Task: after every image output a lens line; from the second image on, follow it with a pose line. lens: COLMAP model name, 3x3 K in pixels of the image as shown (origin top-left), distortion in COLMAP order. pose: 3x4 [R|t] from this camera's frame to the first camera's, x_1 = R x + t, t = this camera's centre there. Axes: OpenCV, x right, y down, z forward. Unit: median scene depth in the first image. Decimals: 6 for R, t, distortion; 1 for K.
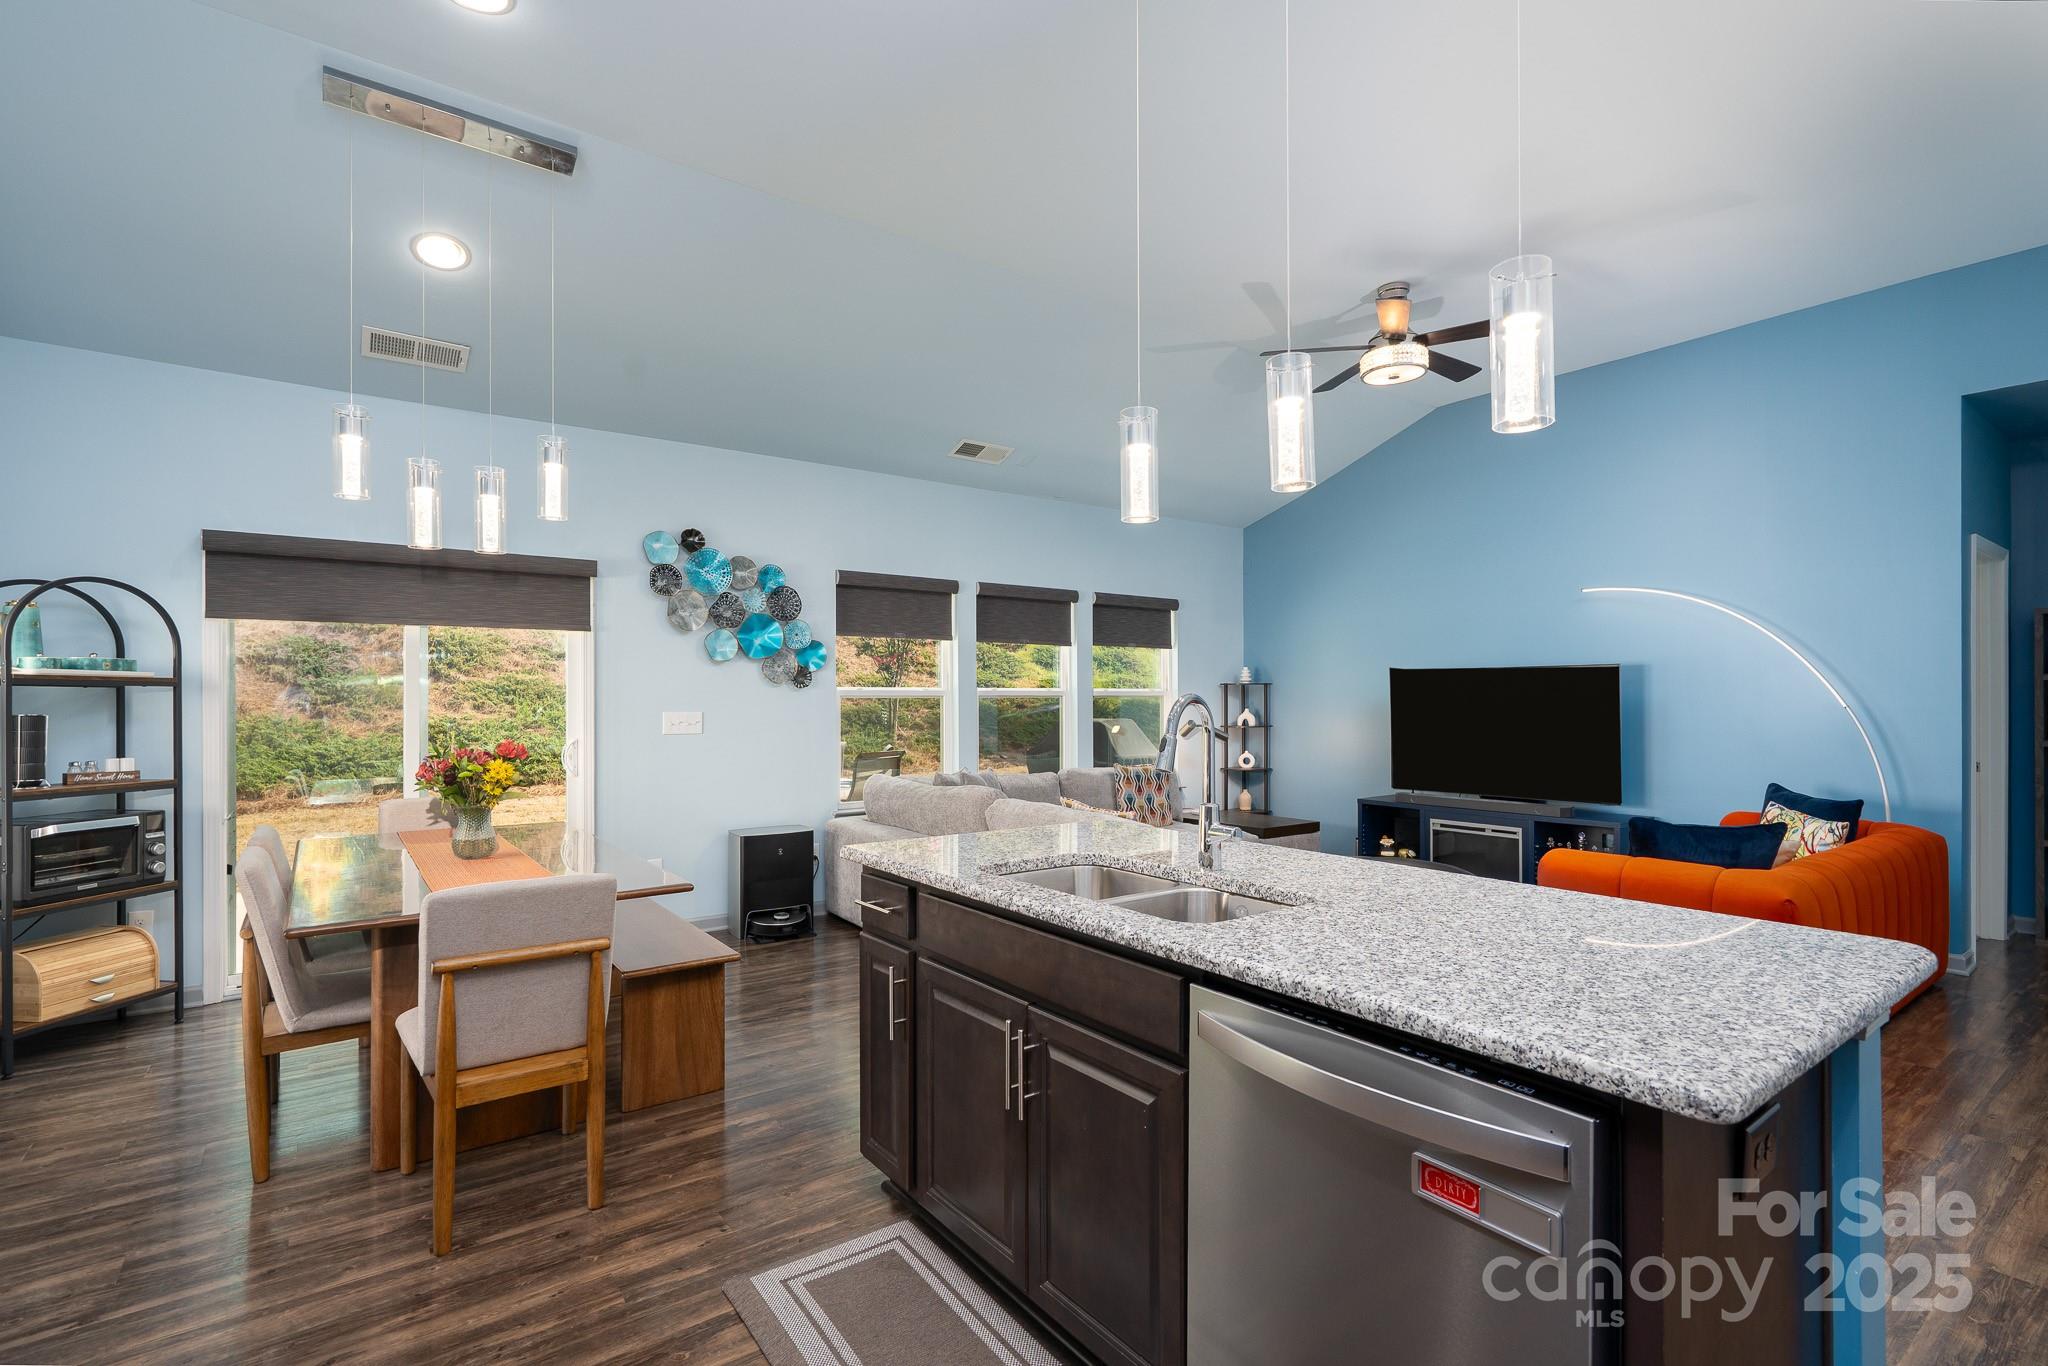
lens RADIAL K [[944.4, 0, 1024.0], [0, 944.4, 683.0], [0, 0, 1]] dist [0.000278, 0.000380]
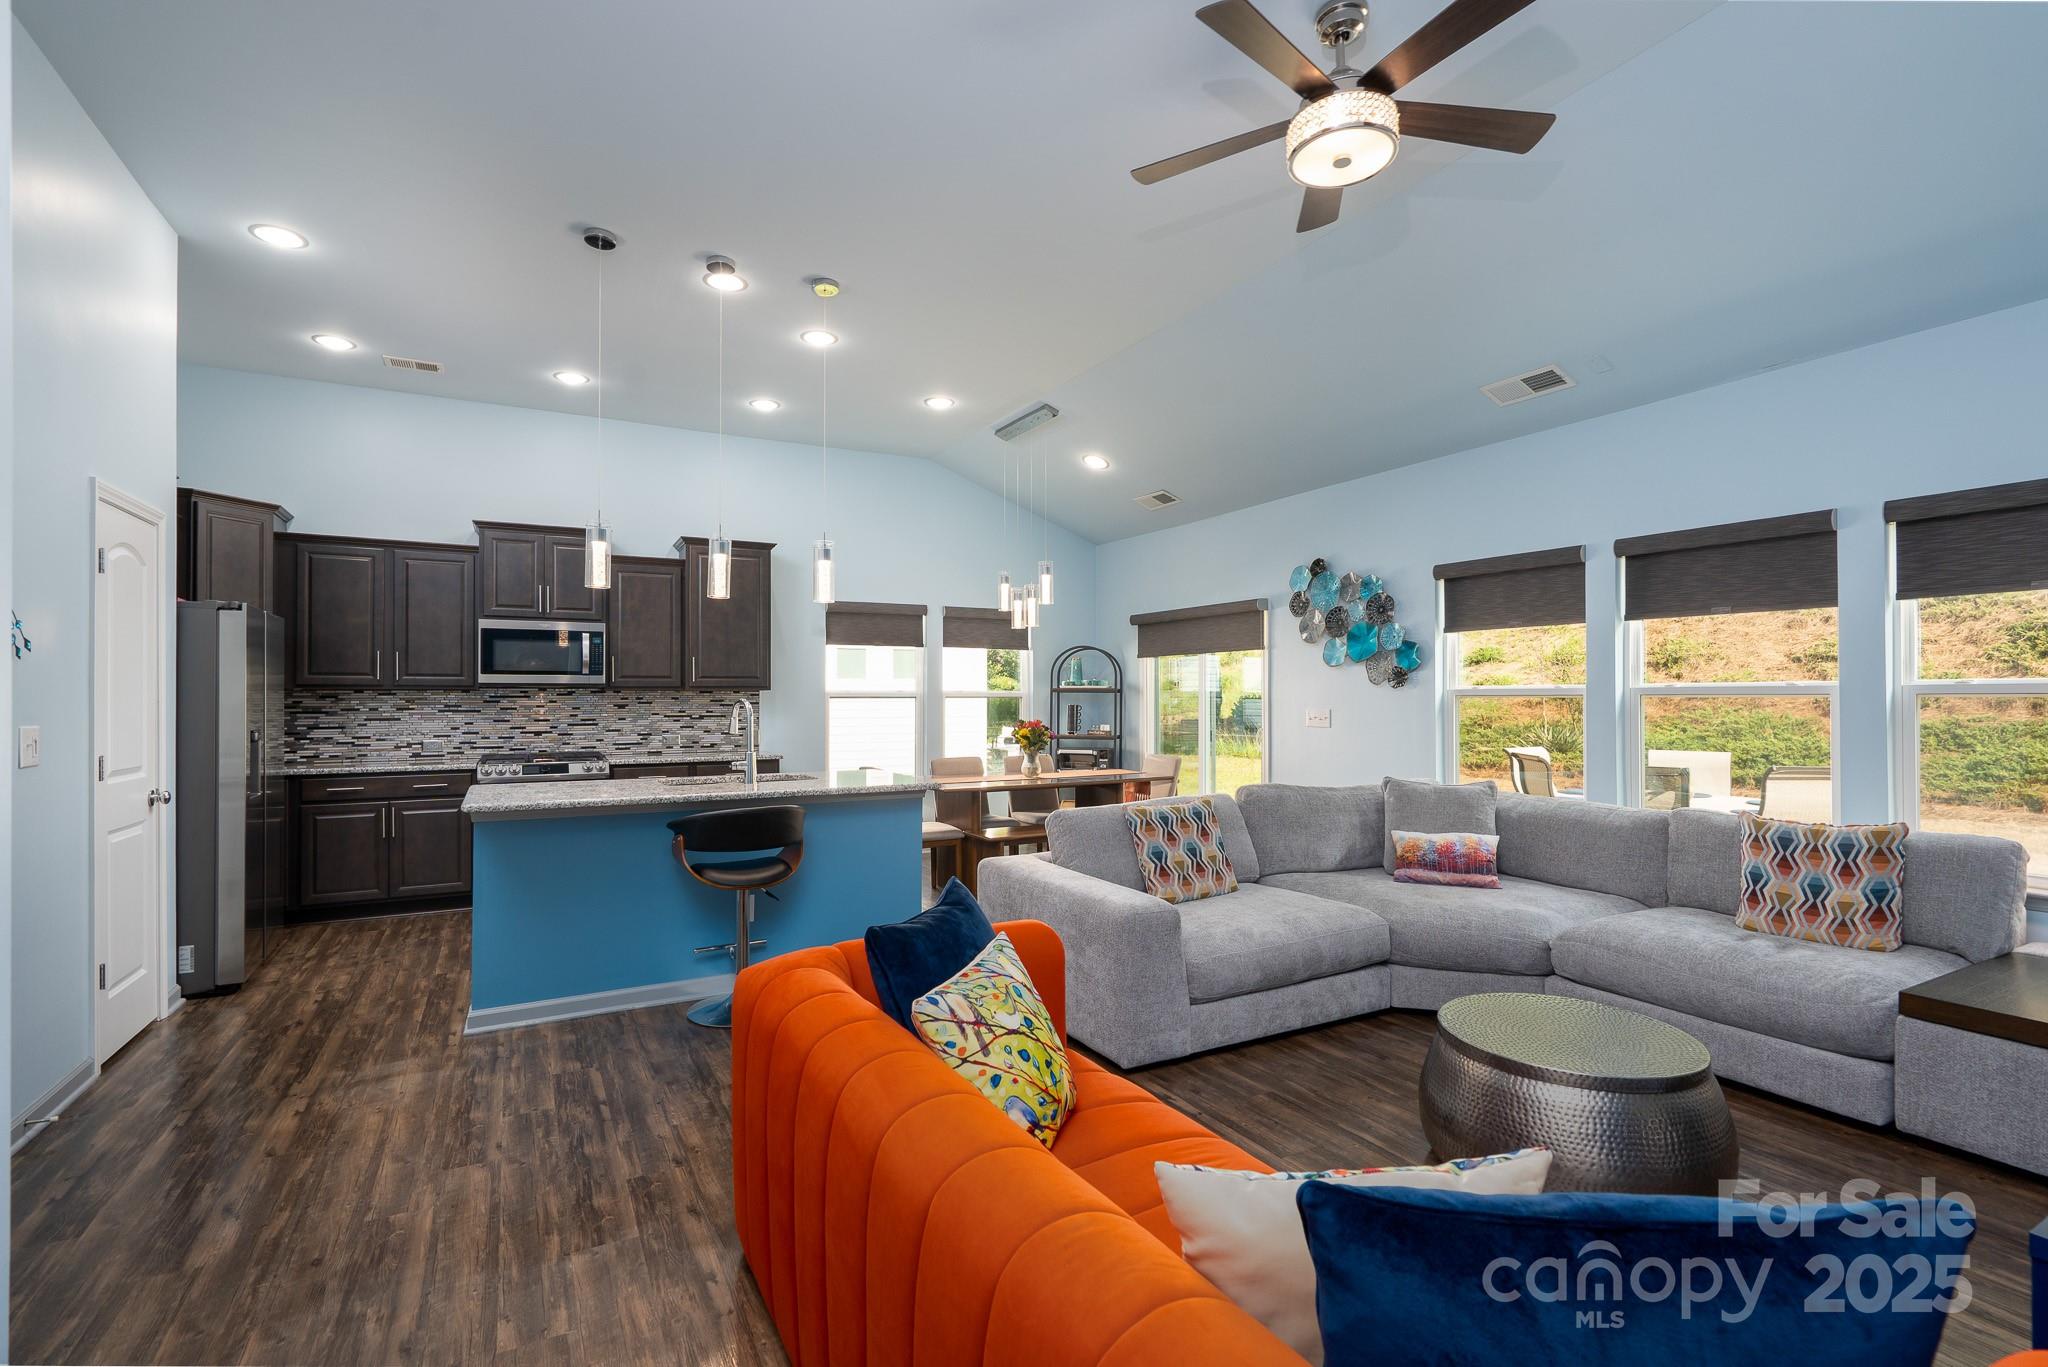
lens RADIAL K [[967.1, 0, 1073.6], [0, 967.1, 691.0], [0, 0, 1]] dist [-0.002361, -0.000057]
pose [[-0.106281, -0.003825, -0.994329, 0.870035], [0.019966, 0.999783, -0.005980, 0.008545], [0.994136, -0.020488, -0.106181, 0.777044]]
